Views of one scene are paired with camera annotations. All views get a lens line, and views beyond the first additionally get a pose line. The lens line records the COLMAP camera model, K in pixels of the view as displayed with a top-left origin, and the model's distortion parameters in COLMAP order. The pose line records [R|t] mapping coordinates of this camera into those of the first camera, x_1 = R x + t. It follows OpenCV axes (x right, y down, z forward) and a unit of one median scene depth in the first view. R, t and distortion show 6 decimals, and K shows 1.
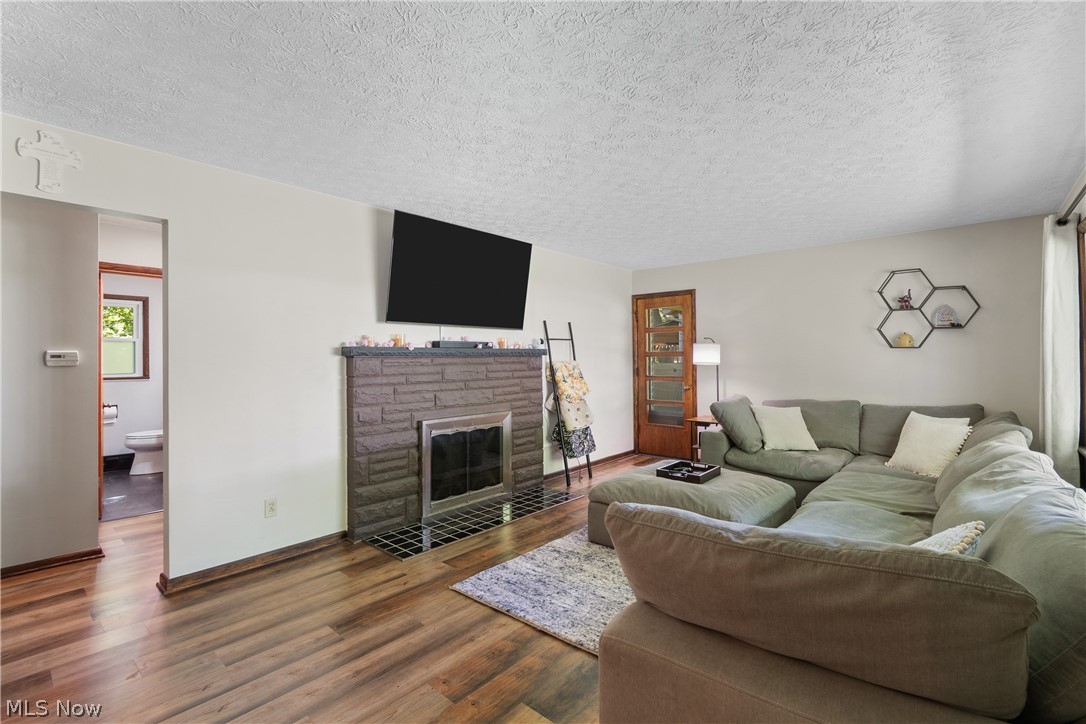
lens RADIAL K [[506.8, 0, 533.1], [0, 506.8, 358.7], [0, 0, 1]] dist [-0.000373, 0.000262]
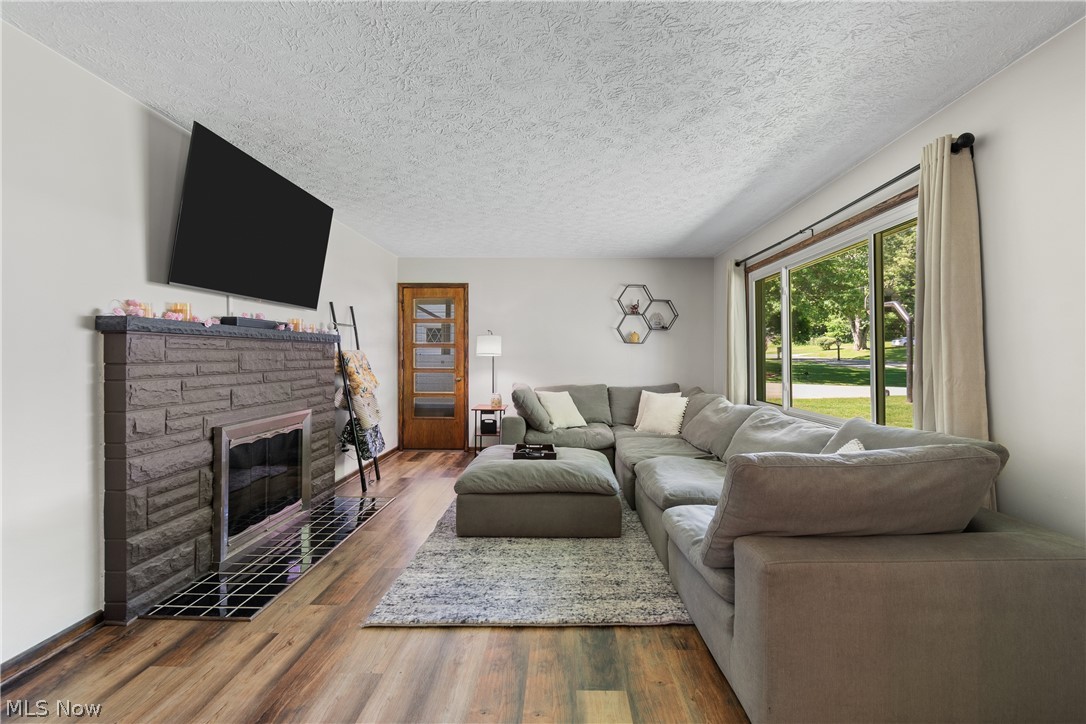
lens RADIAL K [[506.8, 0, 566.8], [0, 506.8, 355.5], [0, 0, 1]] dist [-0.000373, 0.000262]
pose [[0.747091, 0.008910, 0.664662, -0.311679], [-0.006344, 0.999960, -0.006274, 0.022404], [-0.664692, 0.000471, 0.747117, 0.133844]]
